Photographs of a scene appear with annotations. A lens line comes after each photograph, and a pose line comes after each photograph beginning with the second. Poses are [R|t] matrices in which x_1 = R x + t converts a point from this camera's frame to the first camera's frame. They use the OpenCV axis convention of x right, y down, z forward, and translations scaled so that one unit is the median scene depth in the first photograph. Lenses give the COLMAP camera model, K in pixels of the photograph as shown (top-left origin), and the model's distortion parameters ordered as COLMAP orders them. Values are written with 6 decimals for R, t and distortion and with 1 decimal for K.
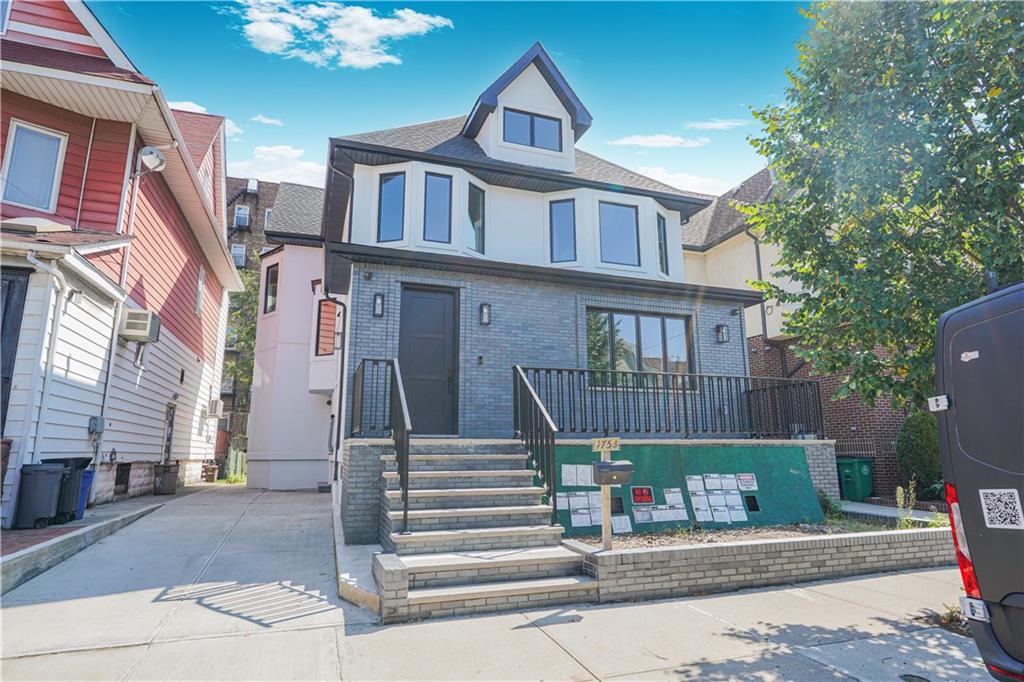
lens RADIAL K [[575.3, 0, 512.0], [0, 575.3, 342.0], [0, 0, 1]] dist [-0.002225, 0.002435]
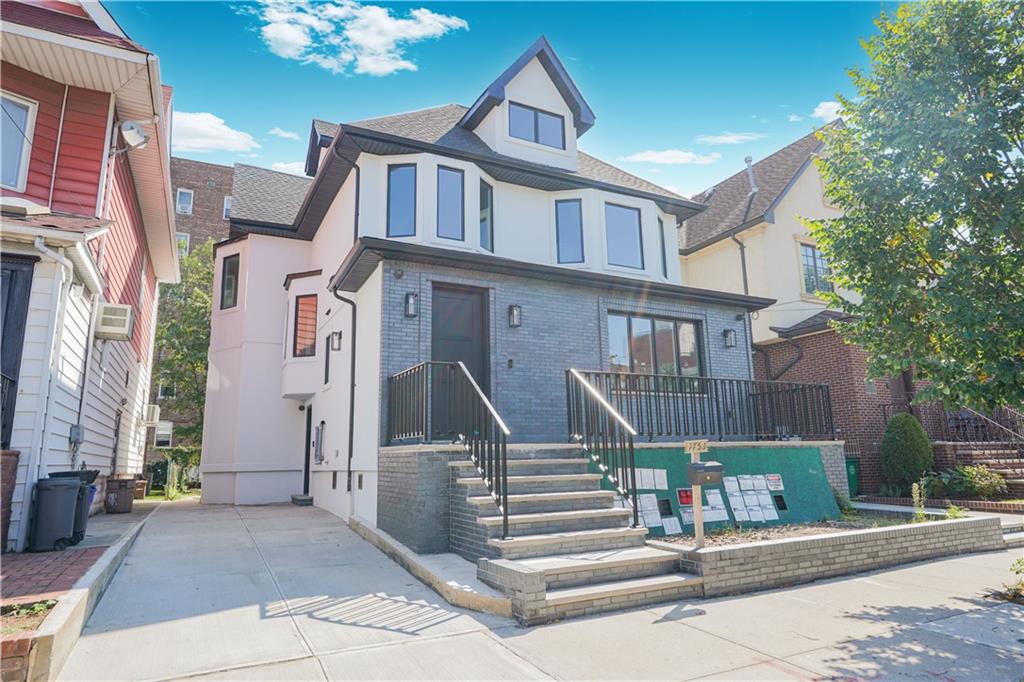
lens RADIAL K [[618.6, 0, 512.1], [0, 618.6, 340.3], [0, 0, 1]] dist [0.002553, -0.001030]
pose [[0.989776, 0.010922, 0.142210, -0.194716], [-0.010581, 0.999939, -0.003154, -0.003828], [-0.142235, 0.001617, 0.989832, -0.035142]]
